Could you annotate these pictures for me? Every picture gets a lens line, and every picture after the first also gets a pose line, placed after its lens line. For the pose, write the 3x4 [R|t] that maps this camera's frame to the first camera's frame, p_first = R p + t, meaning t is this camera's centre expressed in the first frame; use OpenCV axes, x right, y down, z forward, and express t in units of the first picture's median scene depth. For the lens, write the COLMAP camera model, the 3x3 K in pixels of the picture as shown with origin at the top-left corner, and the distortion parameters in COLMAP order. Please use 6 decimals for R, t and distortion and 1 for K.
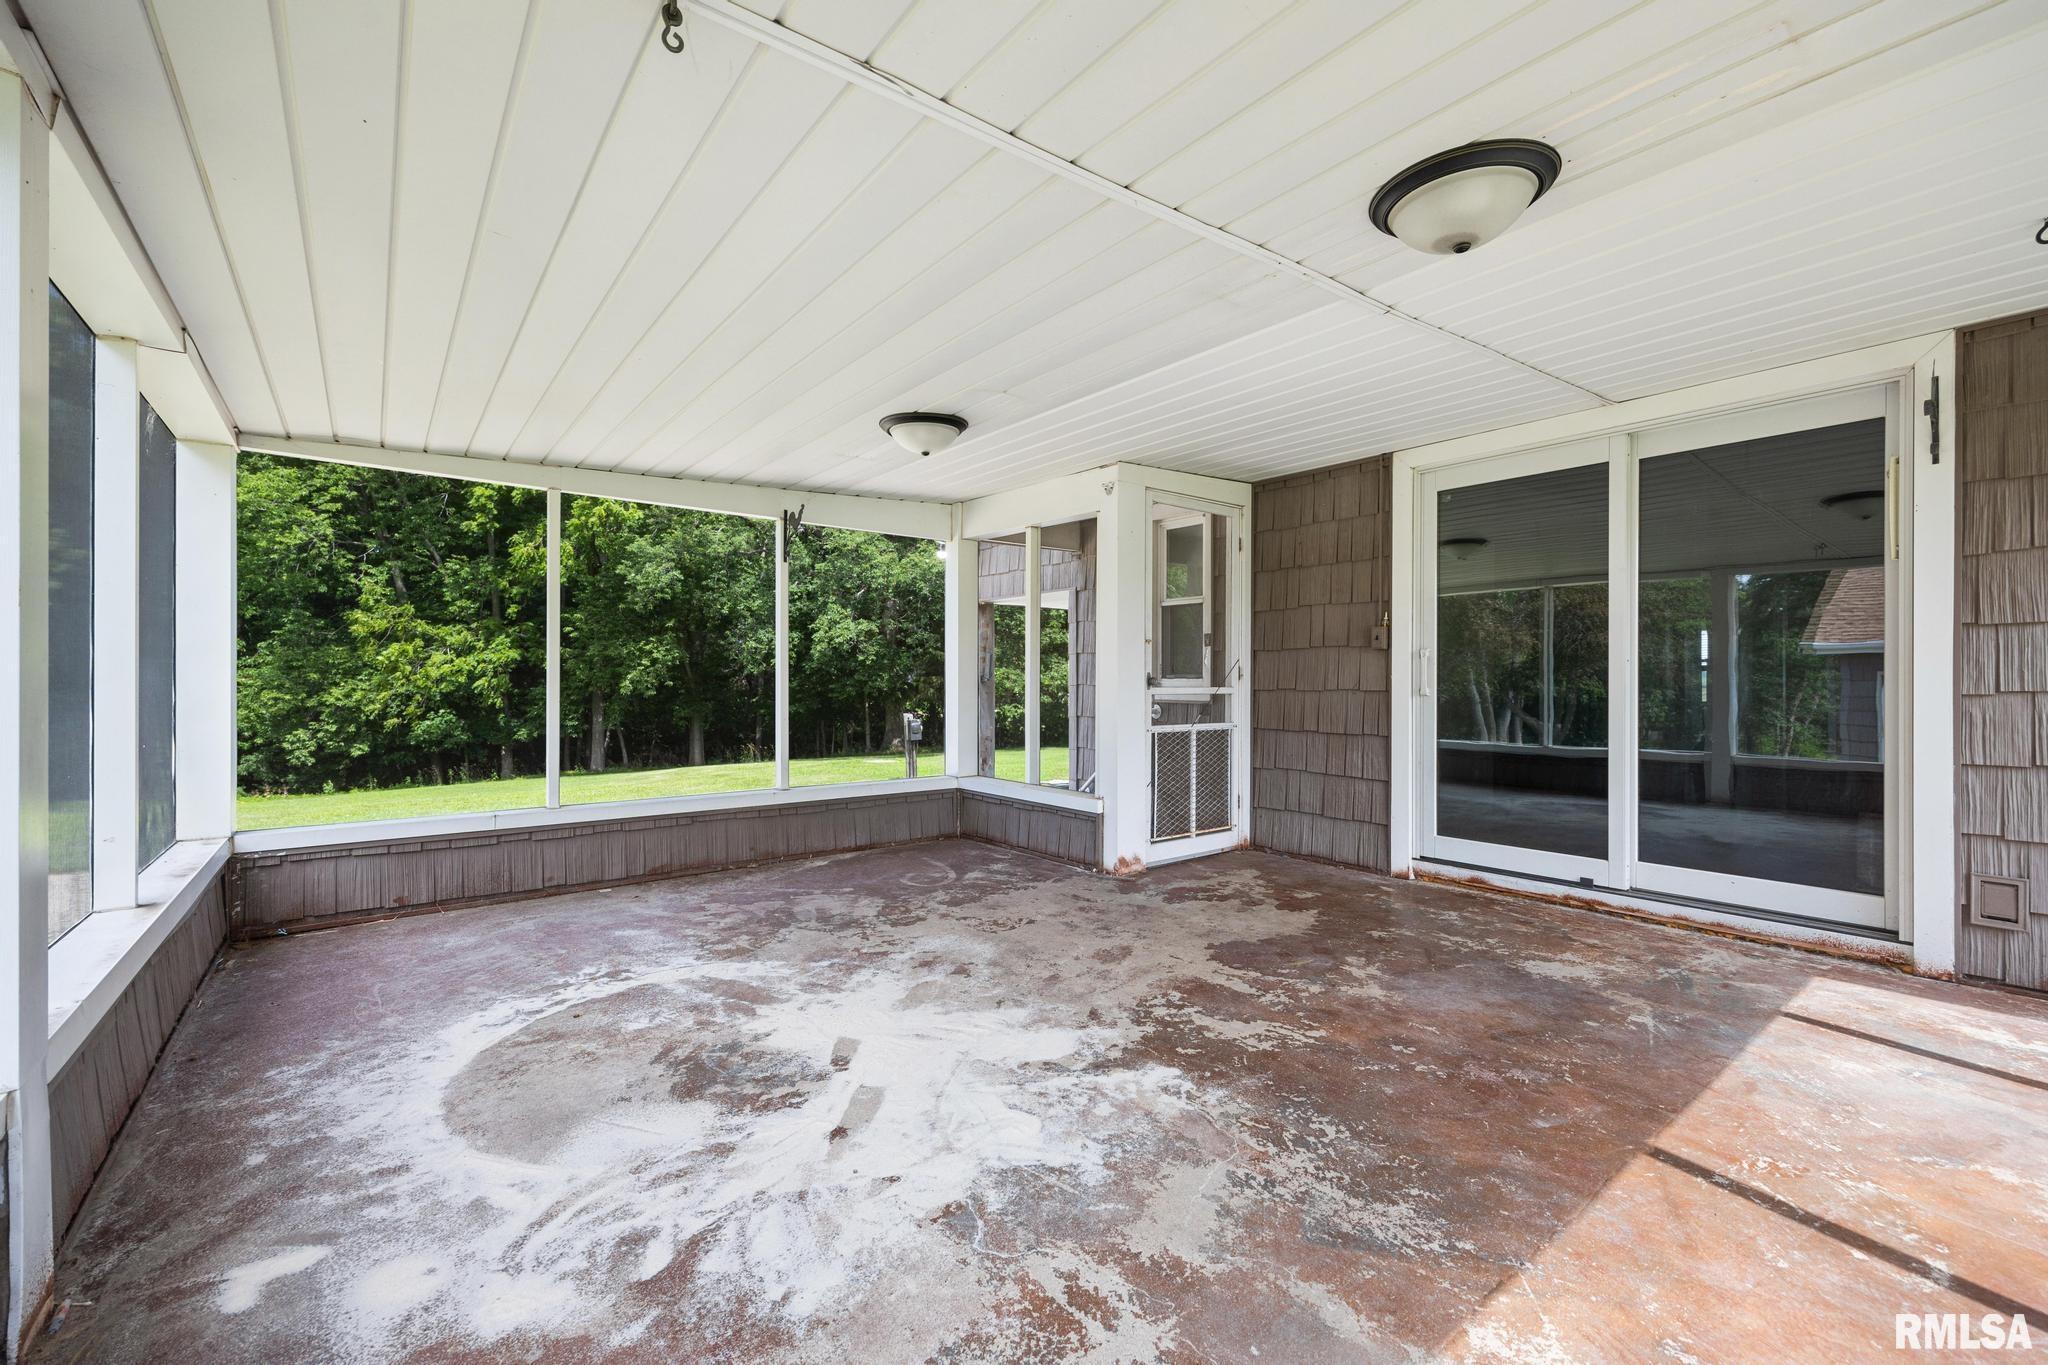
lens RADIAL K [[849.1, 0, 1042.9], [0, 849.1, 680.8], [0, 0, 1]] dist [0.009579, -0.000377]
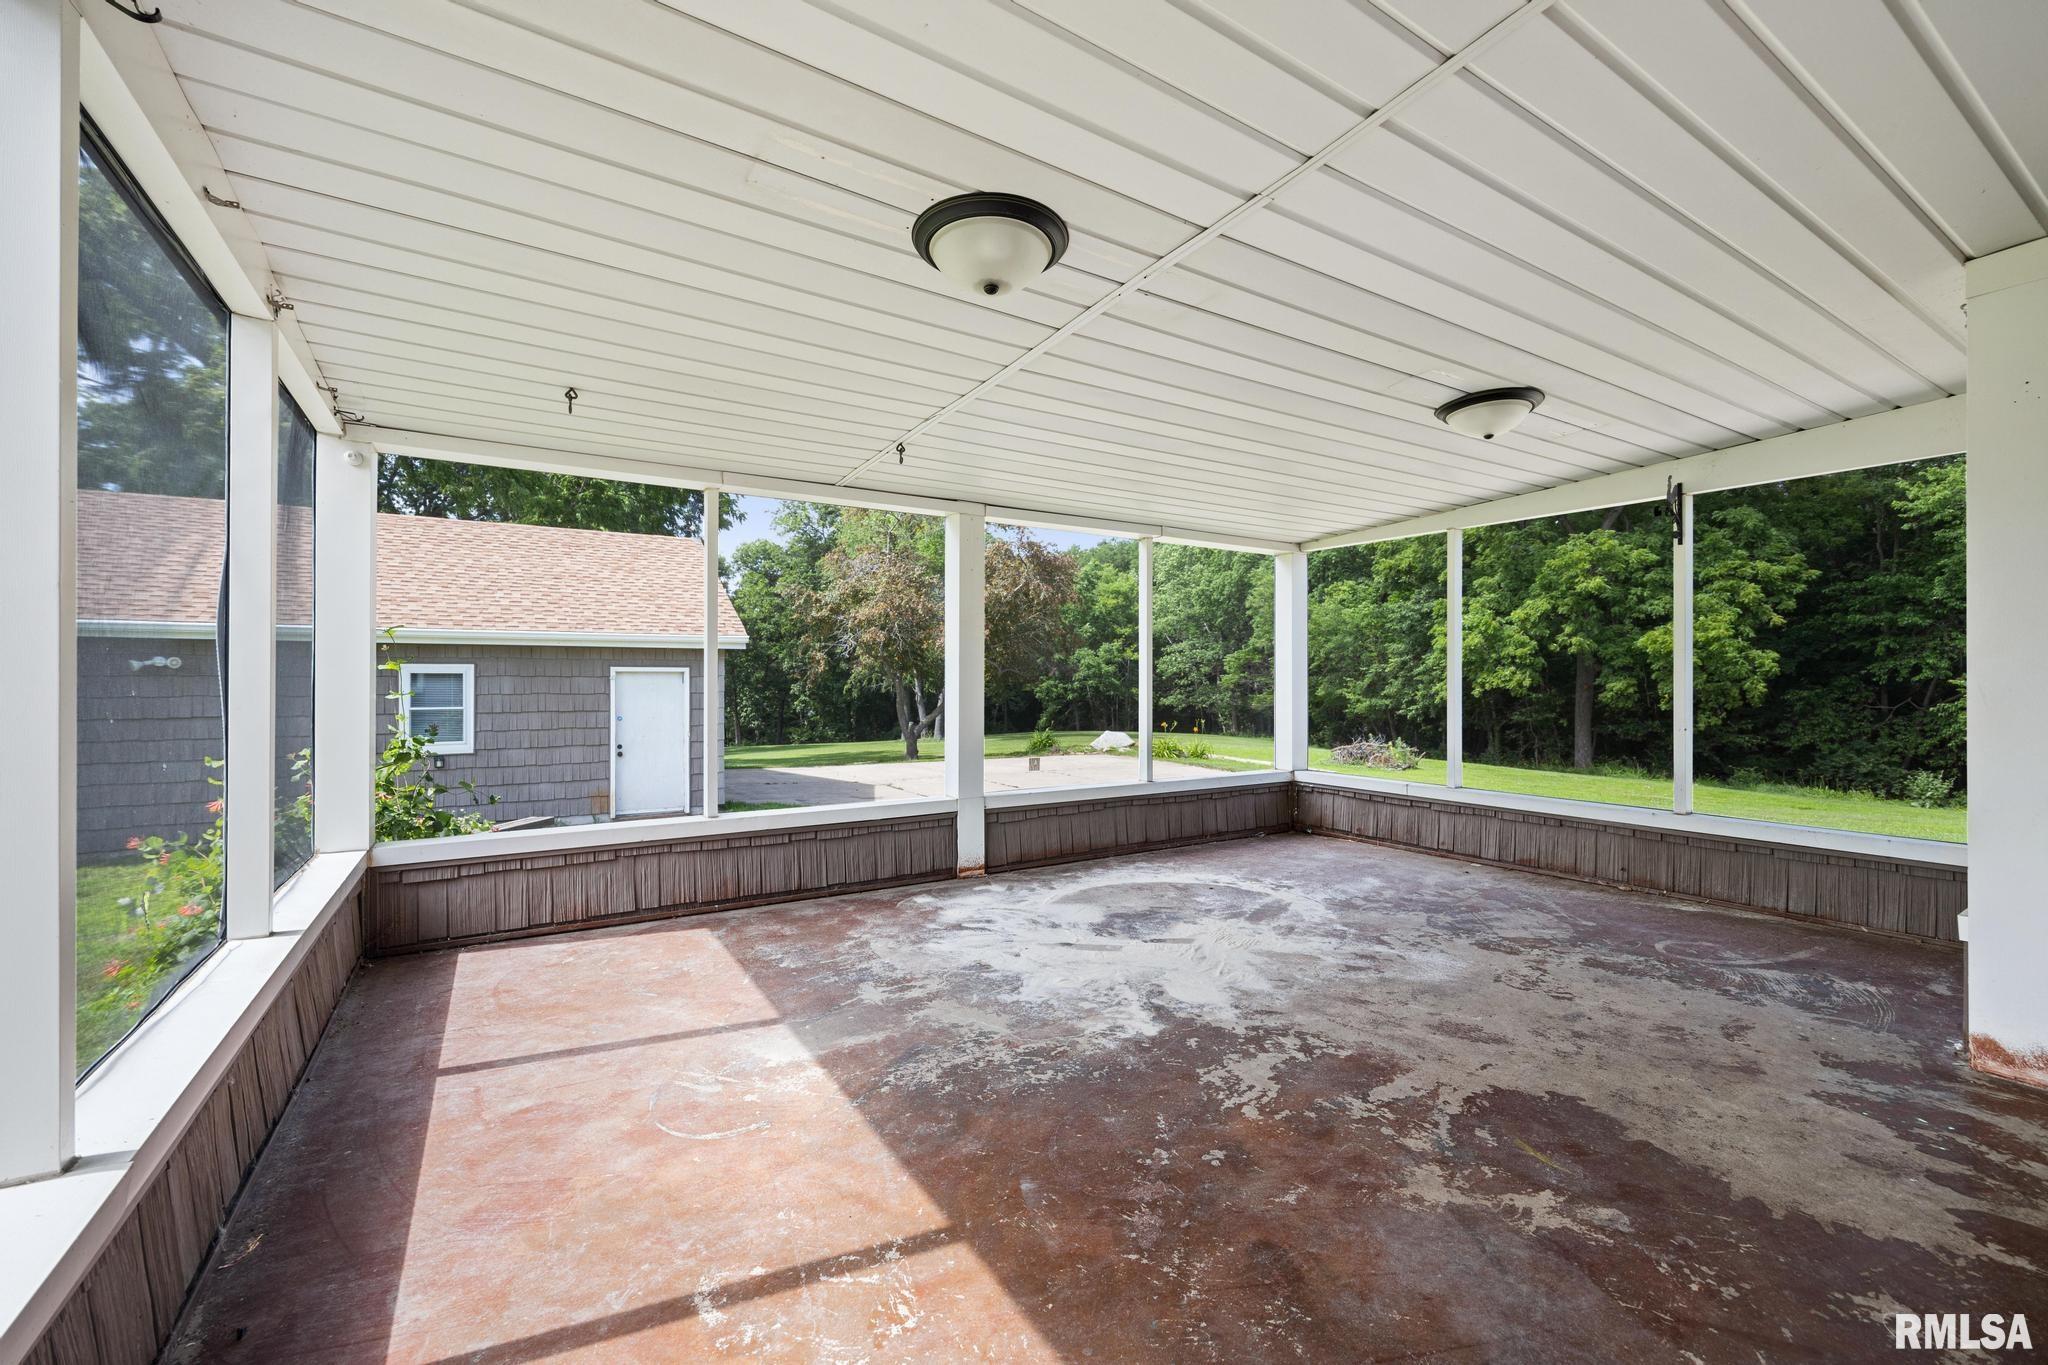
lens RADIAL K [[849.1, 0, 1041.7], [0, 849.1, 684.1], [0, 0, 1]] dist [0.009579, -0.000377]
pose [[-0.109977, 0.001800, -0.993932, 1.108063], [0.001946, 0.999997, 0.001595, -0.006225], [0.993932, -0.001759, -0.109981, 0.840816]]
